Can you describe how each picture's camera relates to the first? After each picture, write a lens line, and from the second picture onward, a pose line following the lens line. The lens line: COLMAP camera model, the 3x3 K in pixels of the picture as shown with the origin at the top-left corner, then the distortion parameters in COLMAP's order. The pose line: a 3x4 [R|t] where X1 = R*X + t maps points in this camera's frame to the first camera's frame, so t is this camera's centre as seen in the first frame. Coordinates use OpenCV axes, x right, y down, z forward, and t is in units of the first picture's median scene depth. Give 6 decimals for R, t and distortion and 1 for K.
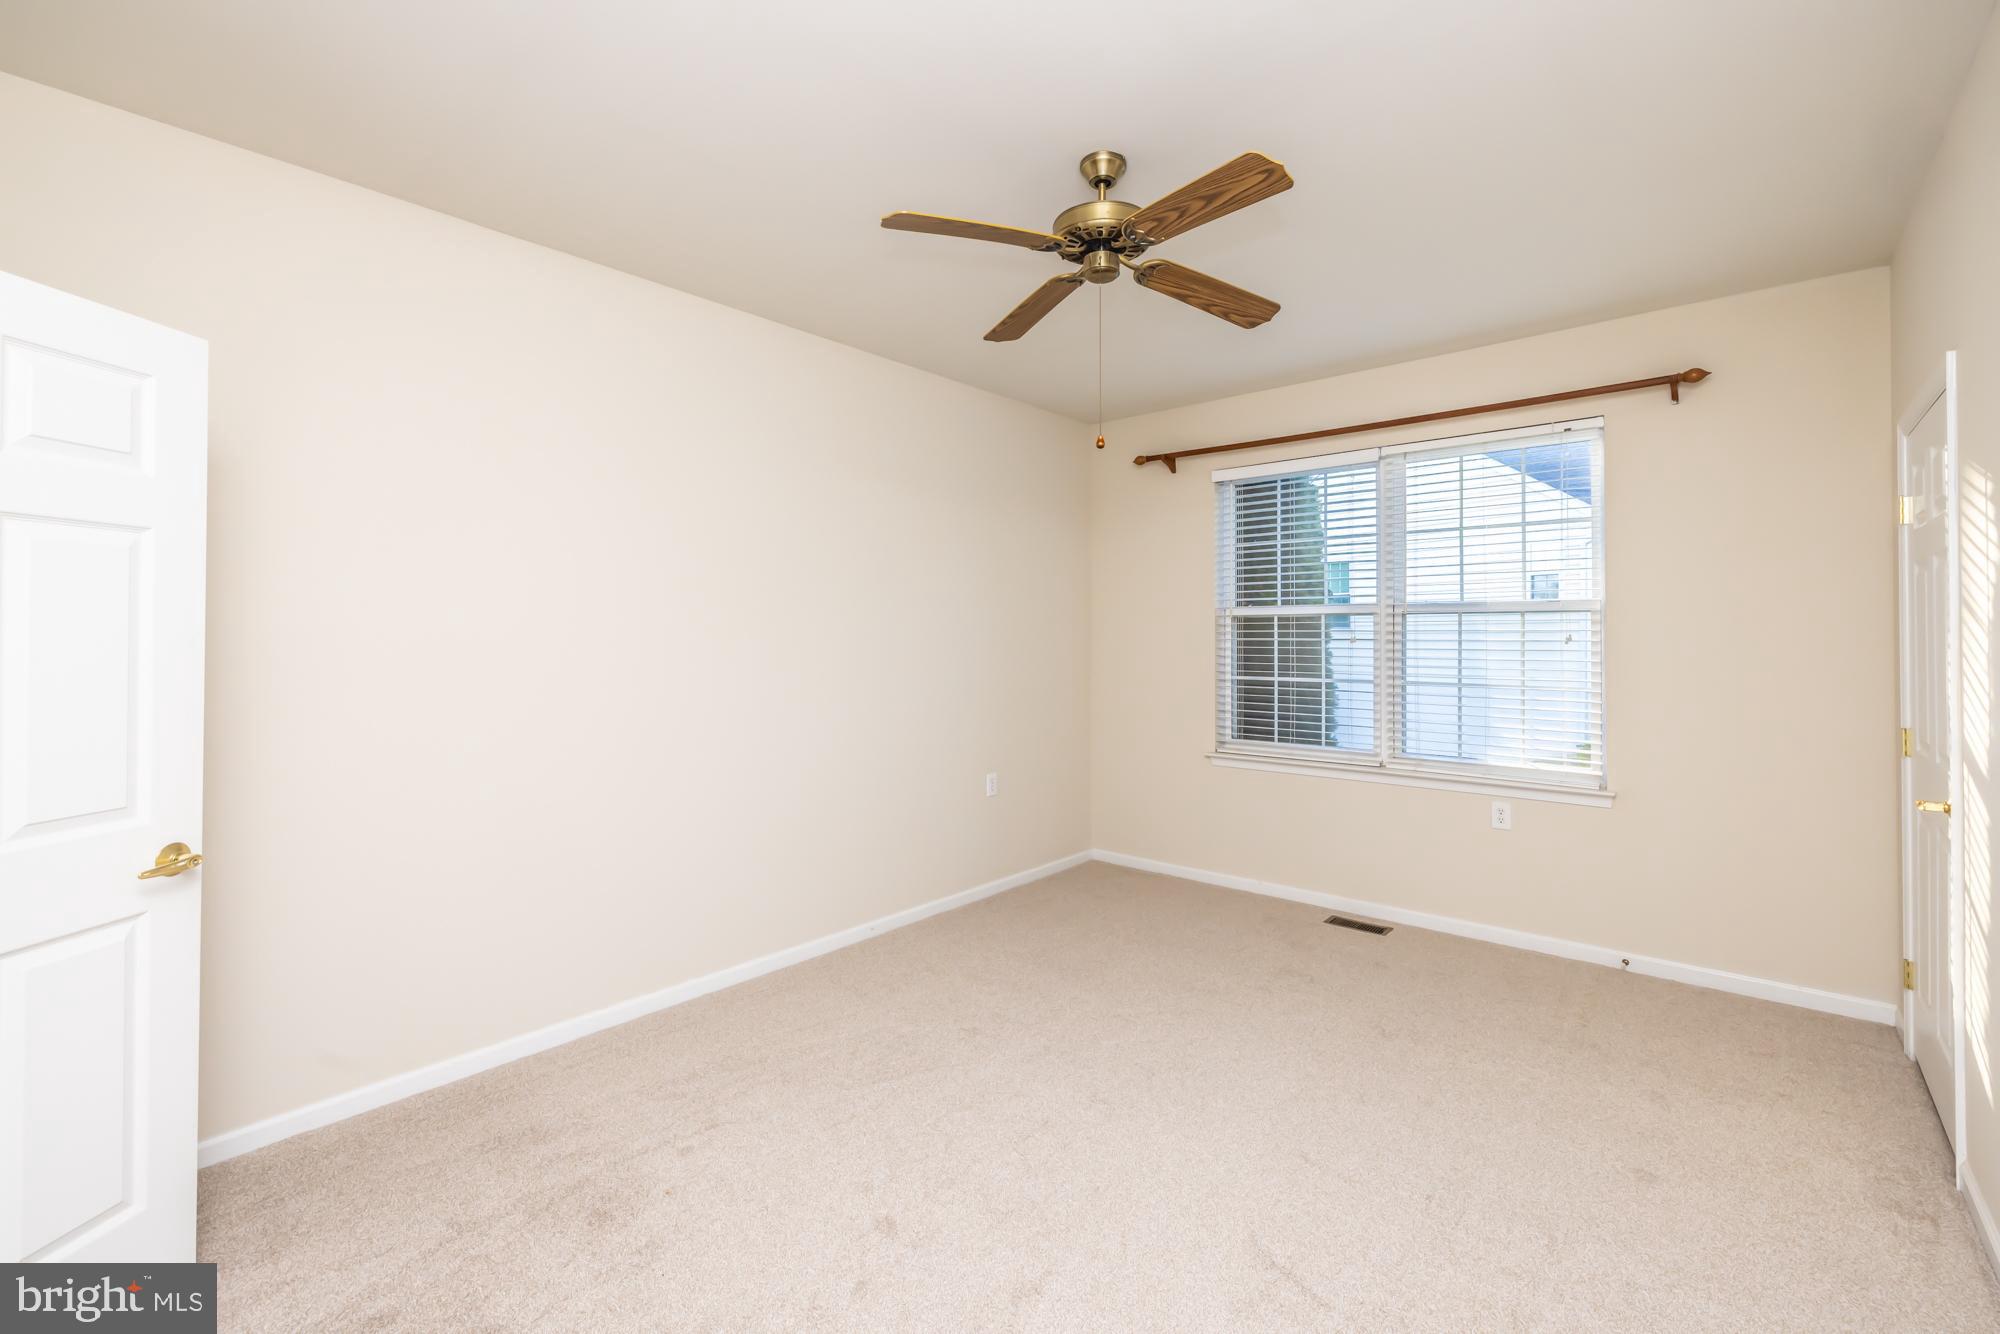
lens RADIAL K [[842.2, 0, 1000.0], [0, 842.2, 667.0], [0, 0, 1]] dist [0.000424, 0.000428]
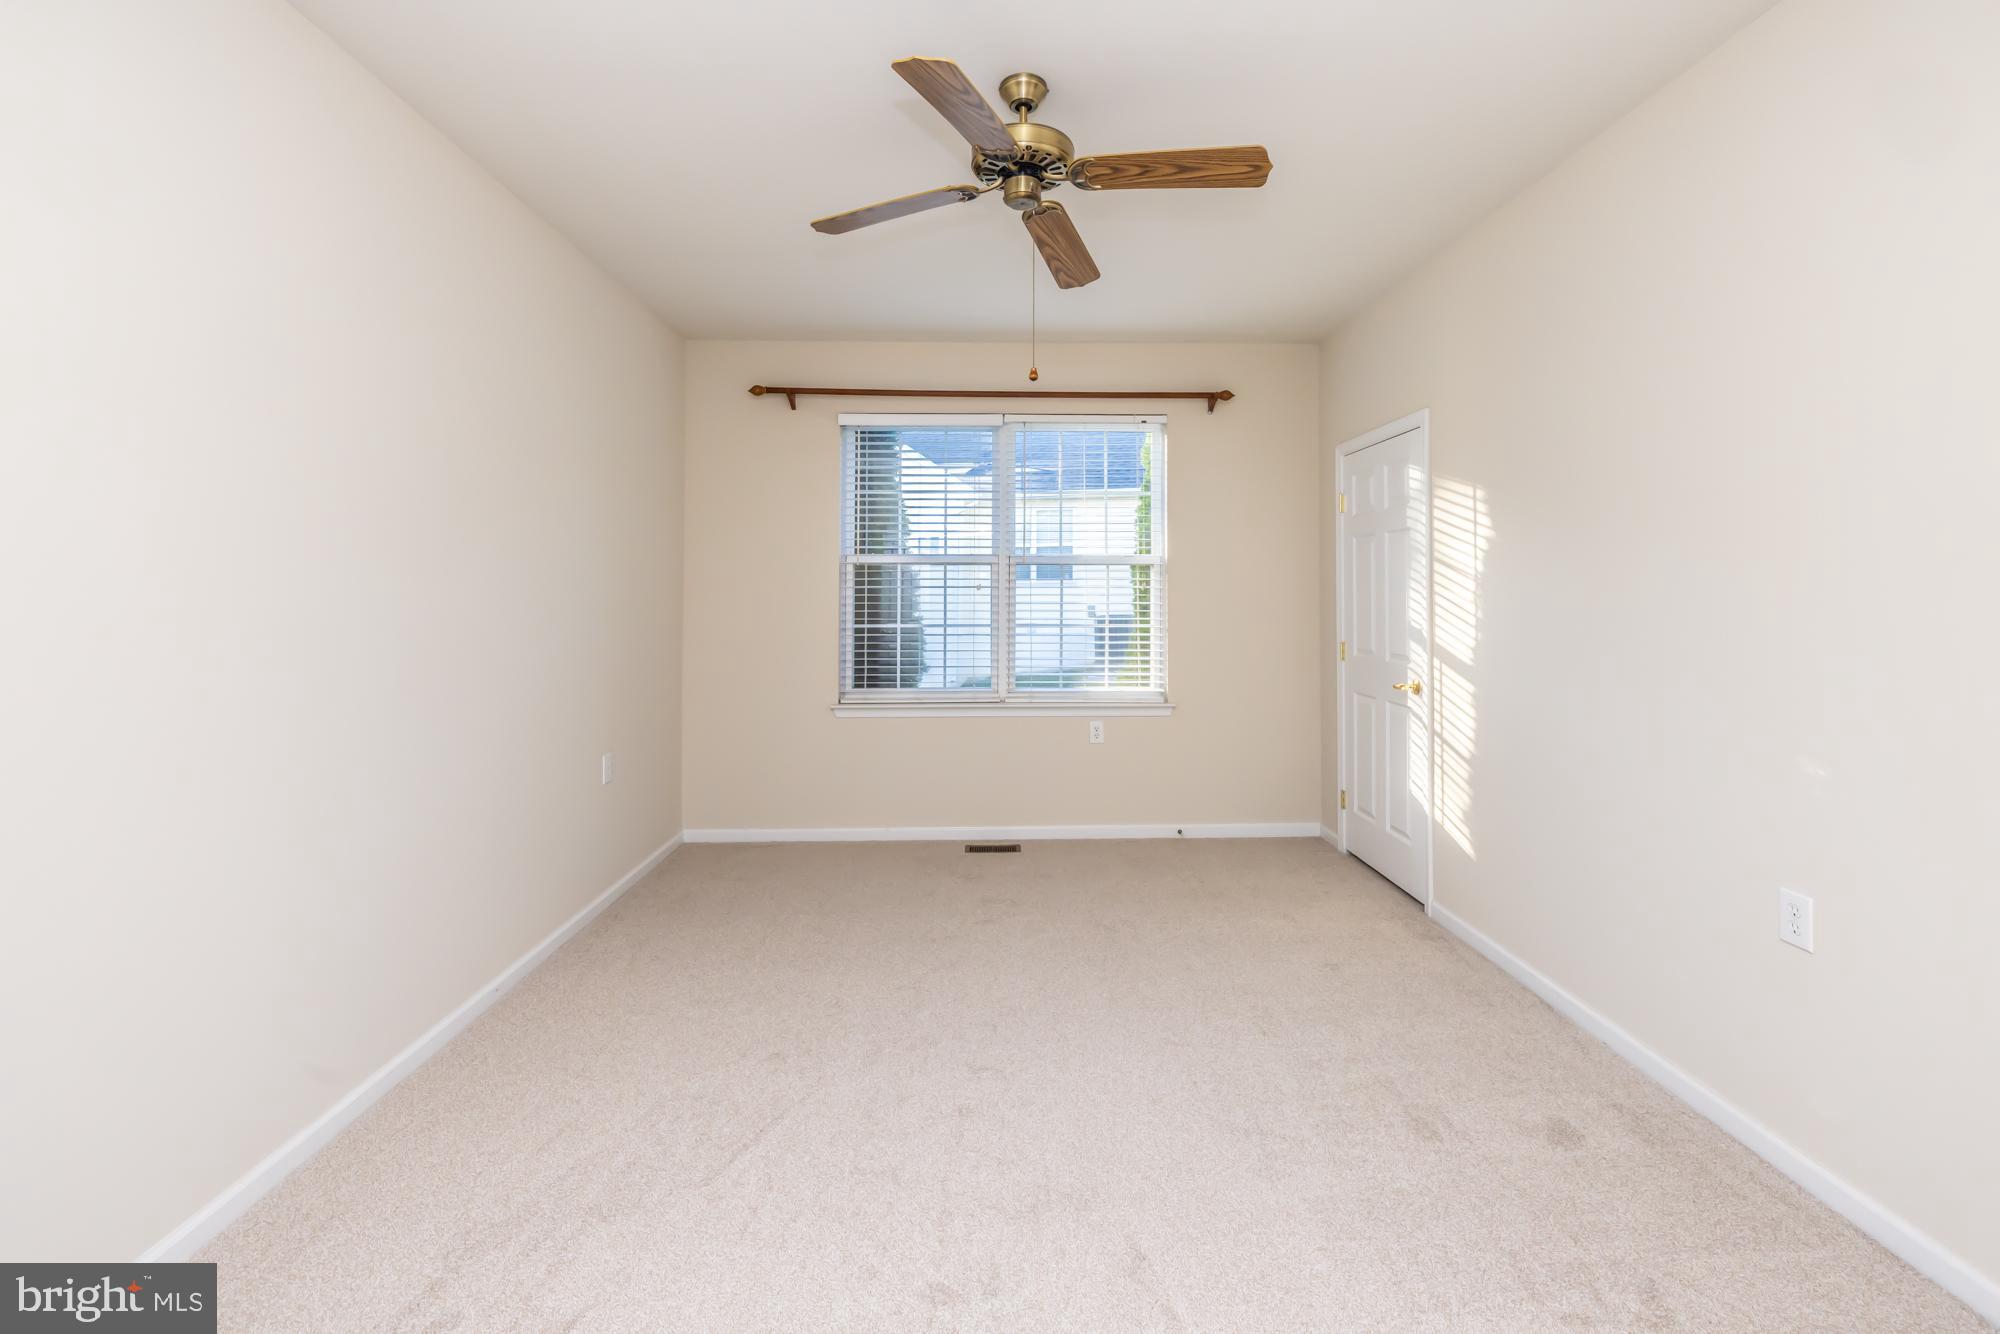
lens RADIAL K [[859.7, 0, 1002.7], [0, 859.7, 613.2], [0, 0, 1]] dist [0.000699, 0.000142]
pose [[0.737932, -0.016809, 0.674666, -0.308846], [0.024682, 0.999693, -0.002090, 0.004344], [-0.674424, 0.018194, 0.738120, 0.161645]]
